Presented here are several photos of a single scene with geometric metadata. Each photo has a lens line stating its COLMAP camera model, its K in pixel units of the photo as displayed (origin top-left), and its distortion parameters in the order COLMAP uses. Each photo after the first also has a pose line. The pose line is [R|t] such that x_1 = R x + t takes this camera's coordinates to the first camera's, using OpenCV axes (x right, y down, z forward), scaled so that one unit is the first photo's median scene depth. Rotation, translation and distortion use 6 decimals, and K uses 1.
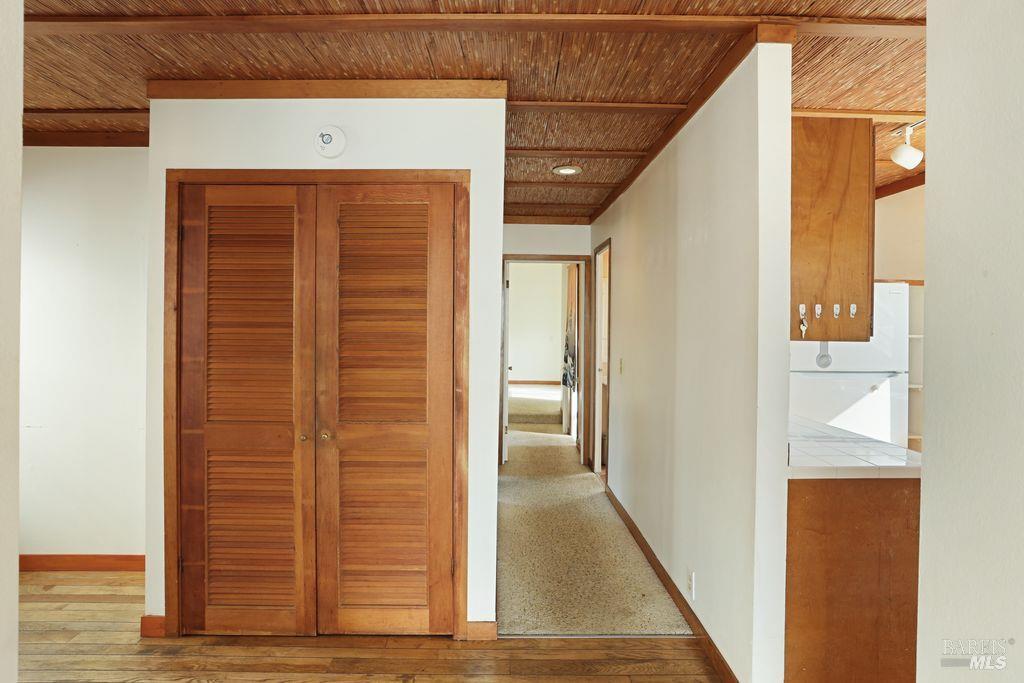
lens RADIAL K [[565.4, 0, 510.6], [0, 565.4, 332.3], [0, 0, 1]] dist [-0.042140, 0.014609]
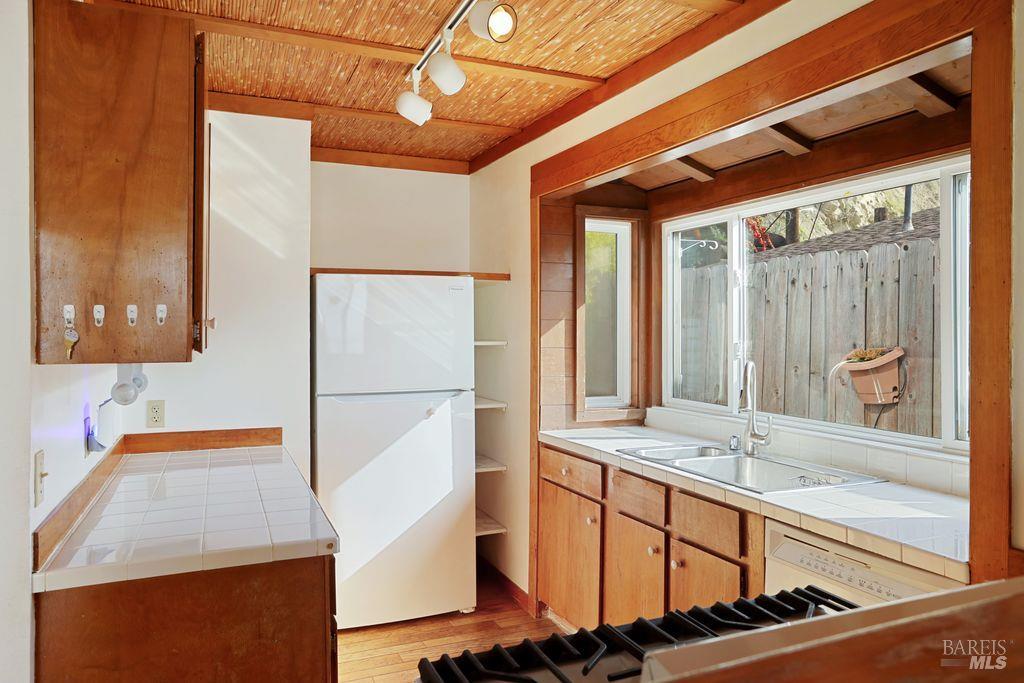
lens RADIAL K [[727.1, 0, 506.0], [0, 727.1, 333.4], [0, 0, 1]] dist [-0.008304, 0.000034]
pose [[0.911032, -0.011678, 0.412171, 0.630607], [0.014007, 0.999898, -0.002629, -0.008864], [-0.412098, 0.008169, 0.911103, 0.071005]]
